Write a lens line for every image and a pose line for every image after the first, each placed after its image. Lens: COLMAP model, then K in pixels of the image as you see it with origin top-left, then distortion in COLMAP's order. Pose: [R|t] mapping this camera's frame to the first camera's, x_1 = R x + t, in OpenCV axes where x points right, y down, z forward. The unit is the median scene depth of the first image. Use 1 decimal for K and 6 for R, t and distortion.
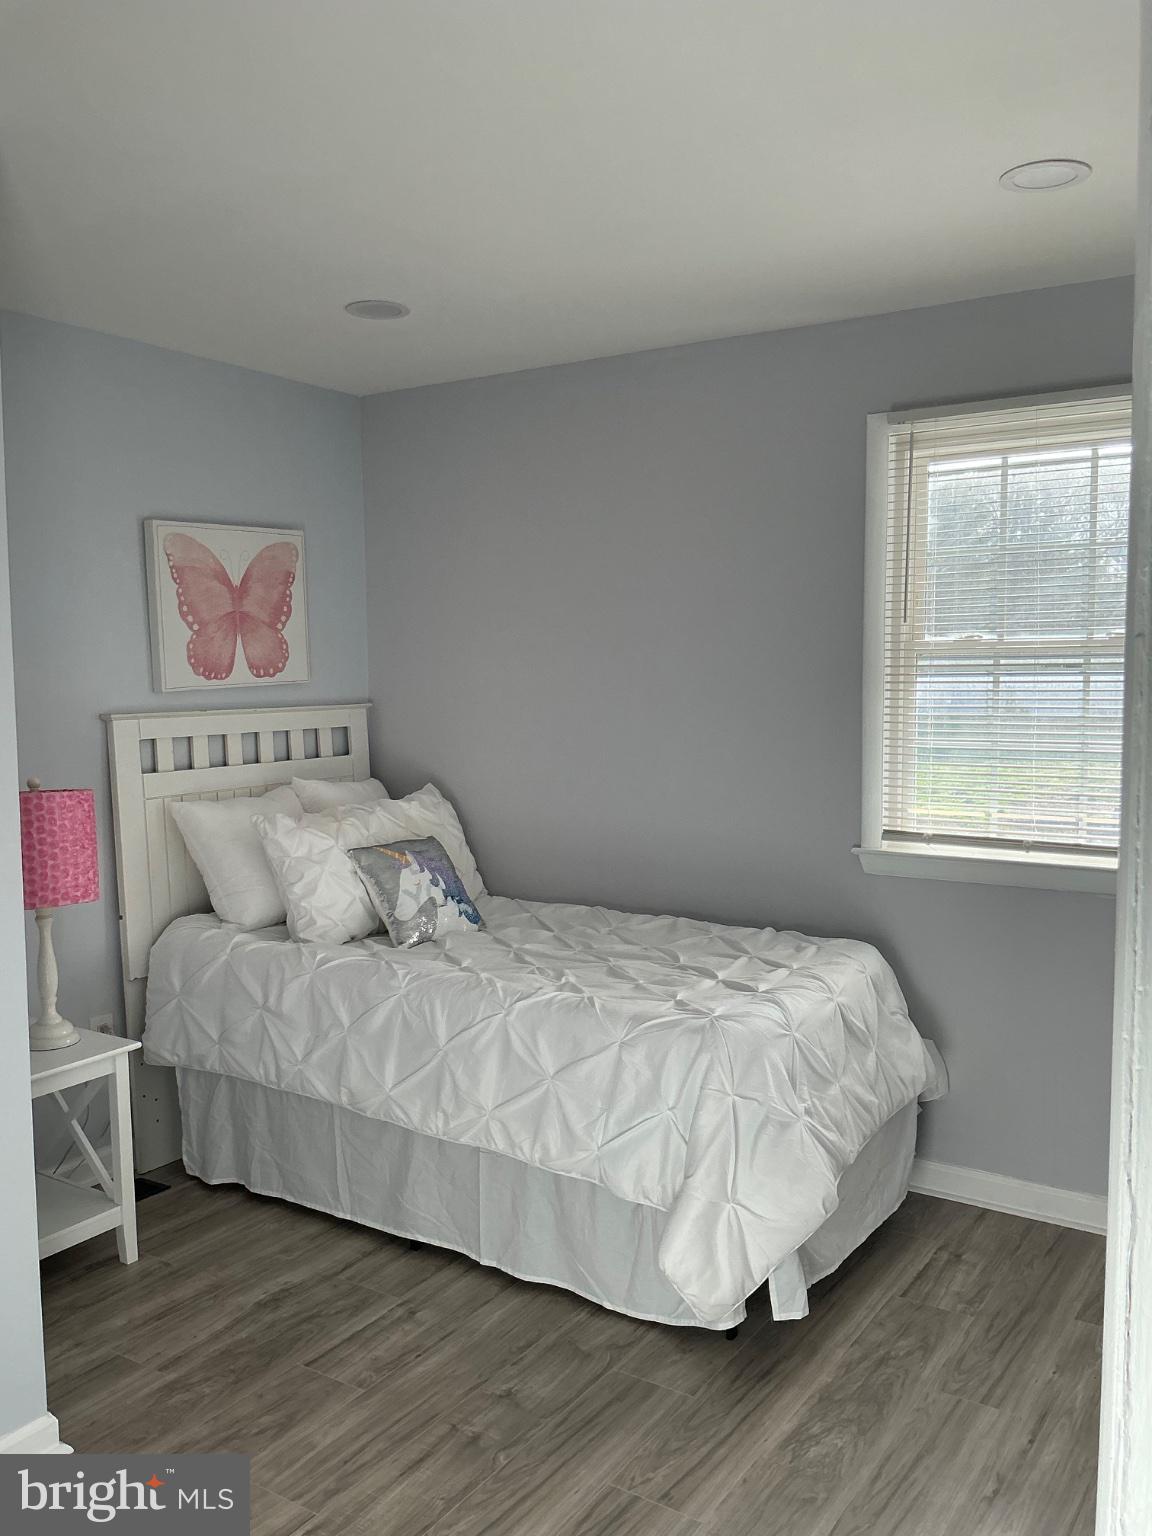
lens RADIAL K [[1288.2, 0, 582.7], [0, 1288.2, 756.2], [0, 0, 1]] dist [0.081909, -0.172346]
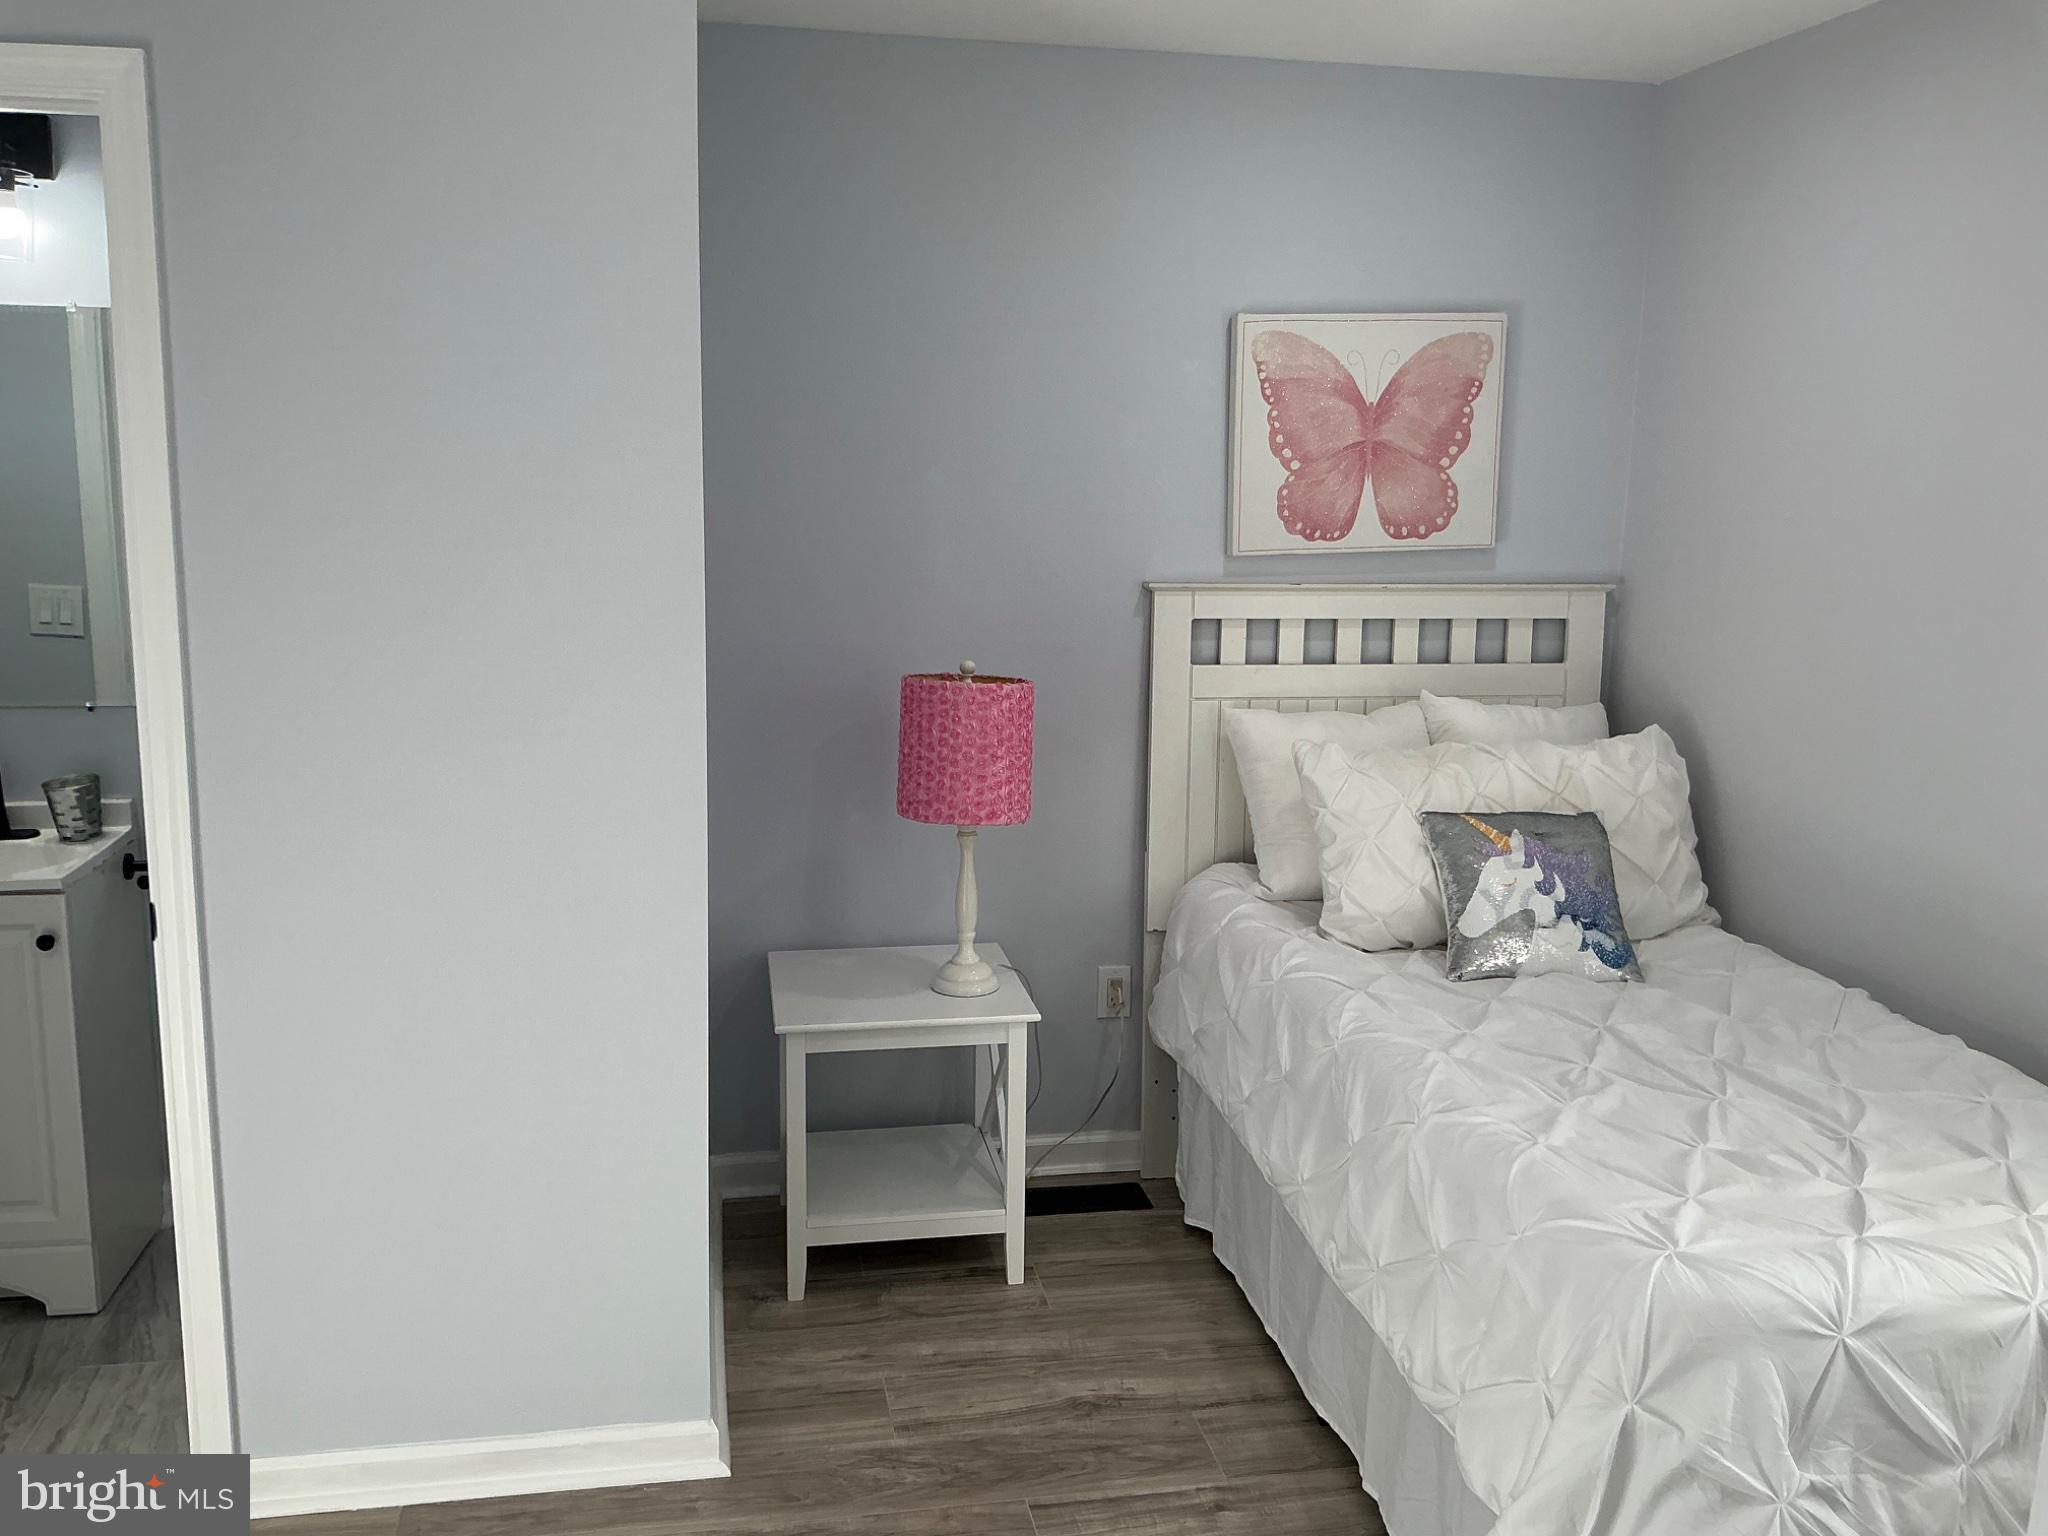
lens RADIAL K [[1717.6, 0, 1021.8], [0, 1717.6, 749.7], [0, 0, 1]] dist [0.081909, -0.172346]
pose [[0.677825, 0.144471, -0.720889, 0.308100], [-0.076296, 0.989032, 0.126471, -0.054631], [0.731254, -0.030724, 0.681413, 0.250352]]
